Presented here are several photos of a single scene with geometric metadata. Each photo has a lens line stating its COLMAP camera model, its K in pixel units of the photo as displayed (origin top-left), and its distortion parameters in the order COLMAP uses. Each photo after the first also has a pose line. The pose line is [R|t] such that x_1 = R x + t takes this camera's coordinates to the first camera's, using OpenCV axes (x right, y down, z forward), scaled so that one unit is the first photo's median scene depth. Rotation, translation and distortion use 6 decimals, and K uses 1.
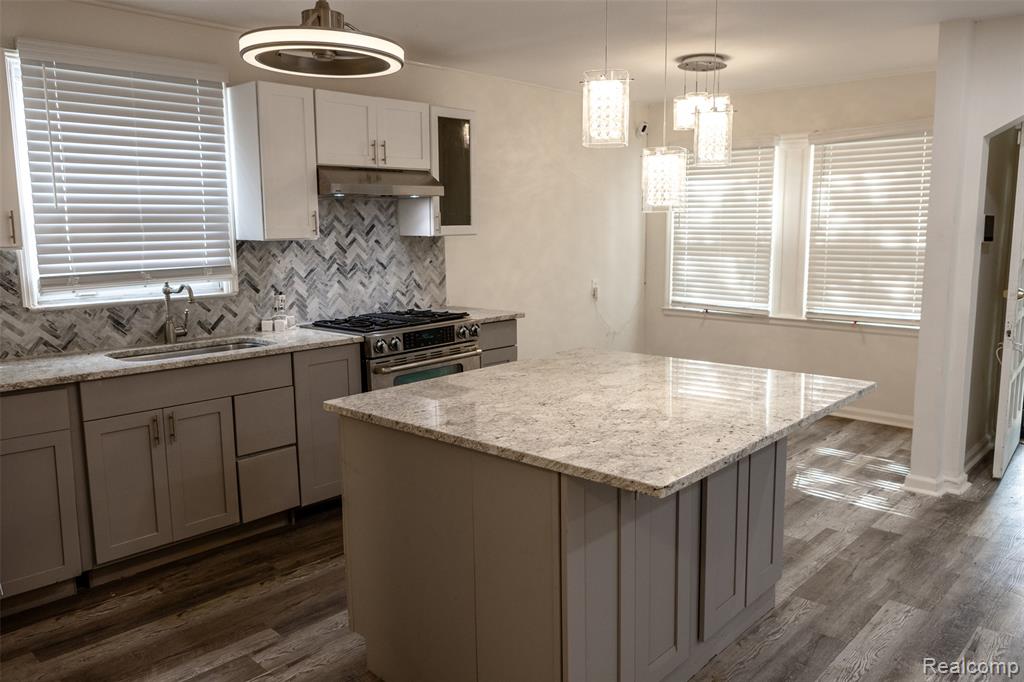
lens RADIAL K [[766.8, 0, 516.8], [0, 766.8, 332.8], [0, 0, 1]] dist [0.005656, -0.000899]
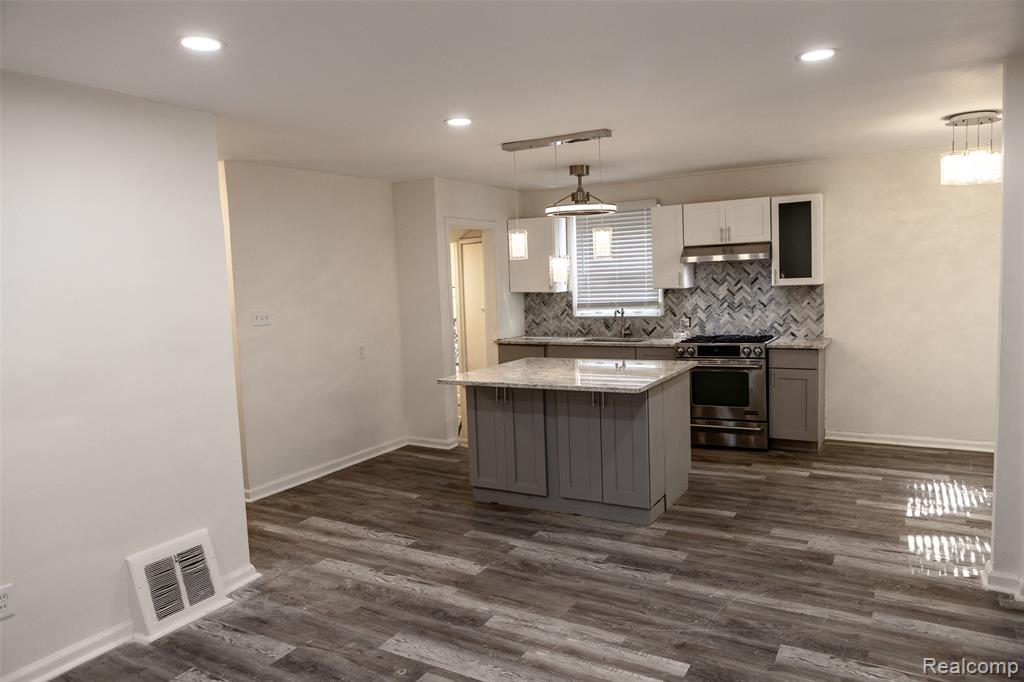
lens RADIAL K [[685.1, 0, 513.0], [0, 685.1, 337.2], [0, 0, 1]] dist [-0.033095, 0.024352]
pose [[0.220447, 0.087031, -0.971508, 1.164583], [-0.101986, 0.992609, 0.065779, -0.071652], [0.970053, 0.084579, 0.227694, 0.264732]]
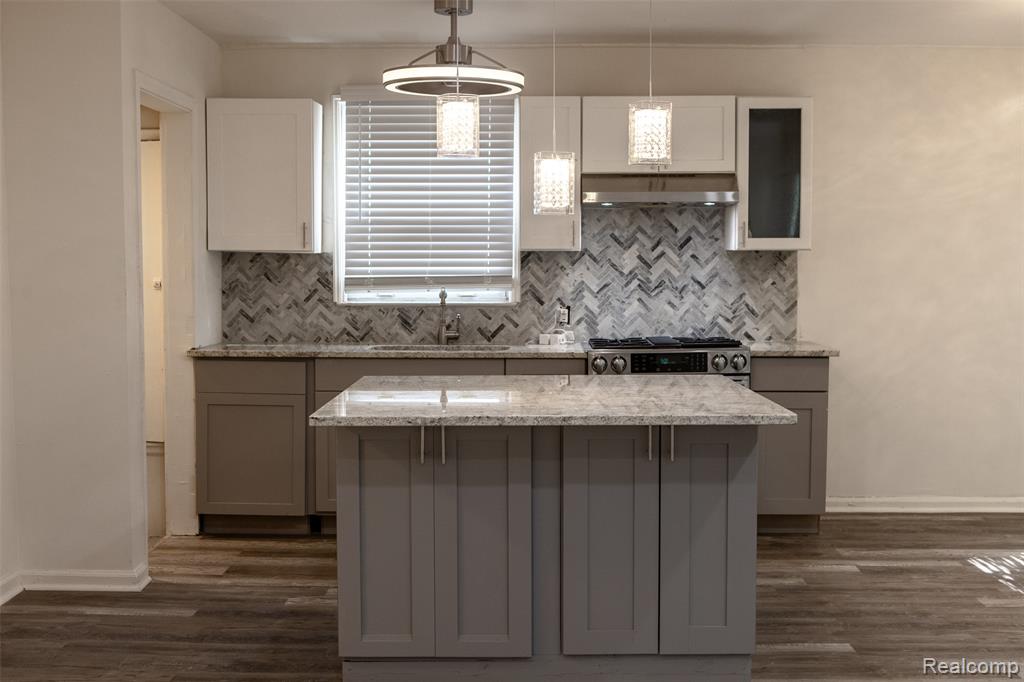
lens RADIAL K [[1207.2, 0, 513.5], [0, 1207.2, 335.1], [0, 0, 1]] dist [-0.045814, 0.000000]
pose [[0.672714, 0.055995, -0.737780, 0.781453], [-0.111260, 0.993450, -0.026048, 0.030513], [0.731489, 0.099609, 0.674538, -0.060942]]
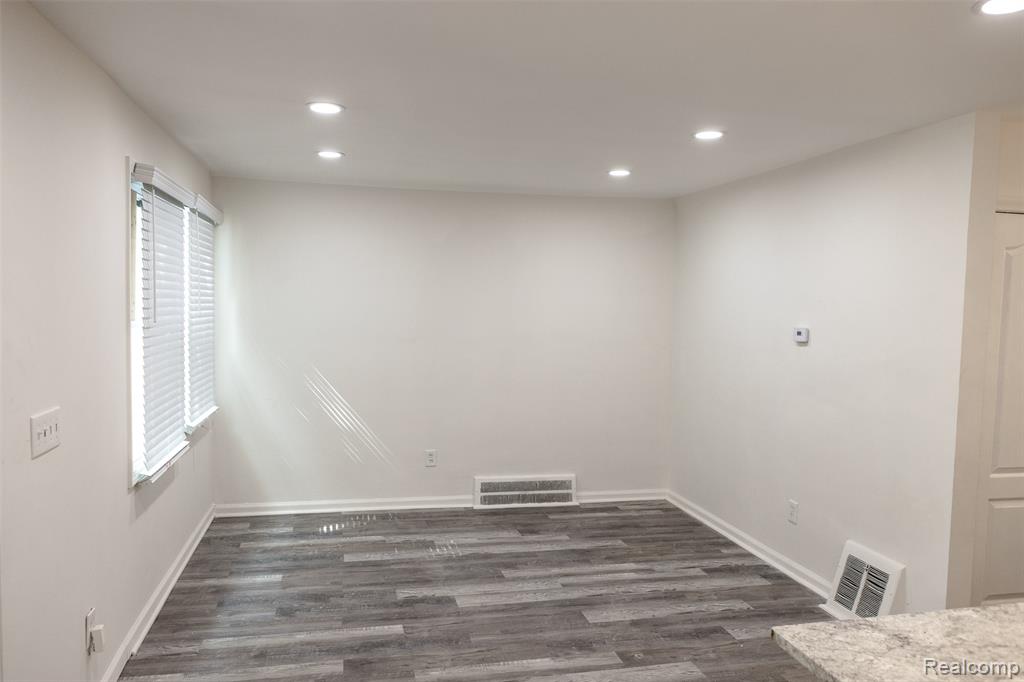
lens RADIAL K [[766.8, 0, 512.2], [0, 766.8, 341.1], [0, 0, 1]] dist [0.005656, -0.000899]
pose [[-0.821296, -0.027353, 0.569846, 0.170013], [0.080770, 0.983214, 0.163606, -0.186966], [-0.564756, 0.180395, -0.805300, 1.036288]]
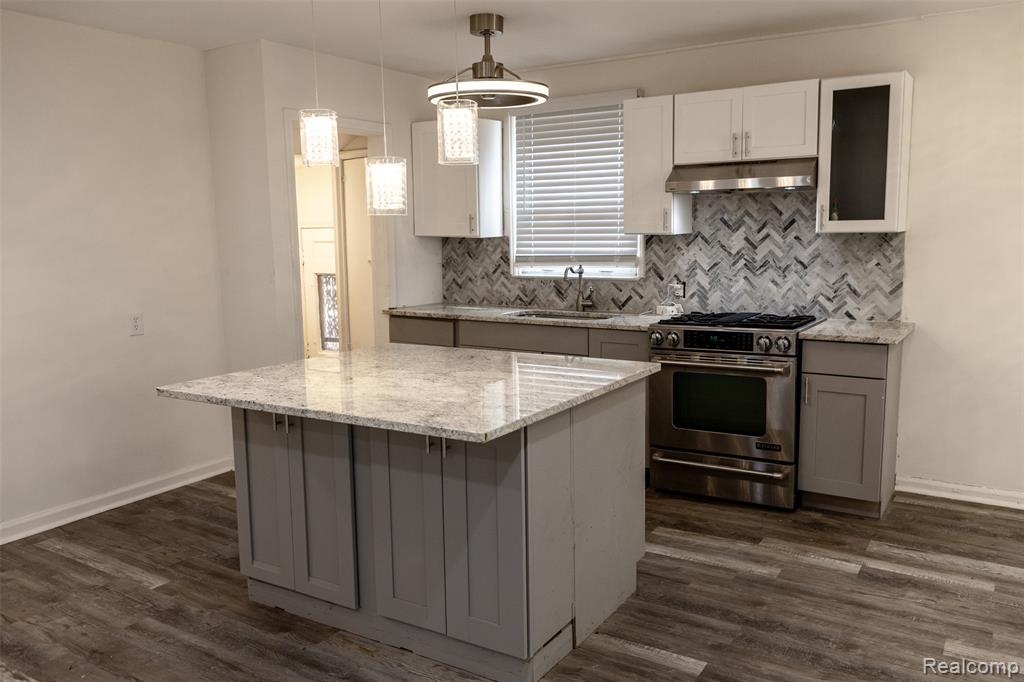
lens RADIAL K [[803.3, 0, 516.5], [0, 803.3, 335.6], [0, 0, 1]] dist [0.009985, -0.007360]
pose [[0.190072, 0.138669, -0.971928, 0.799350], [-0.127254, 0.985103, 0.115663, -0.082614], [0.973488, 0.101698, 0.204887, 0.557846]]
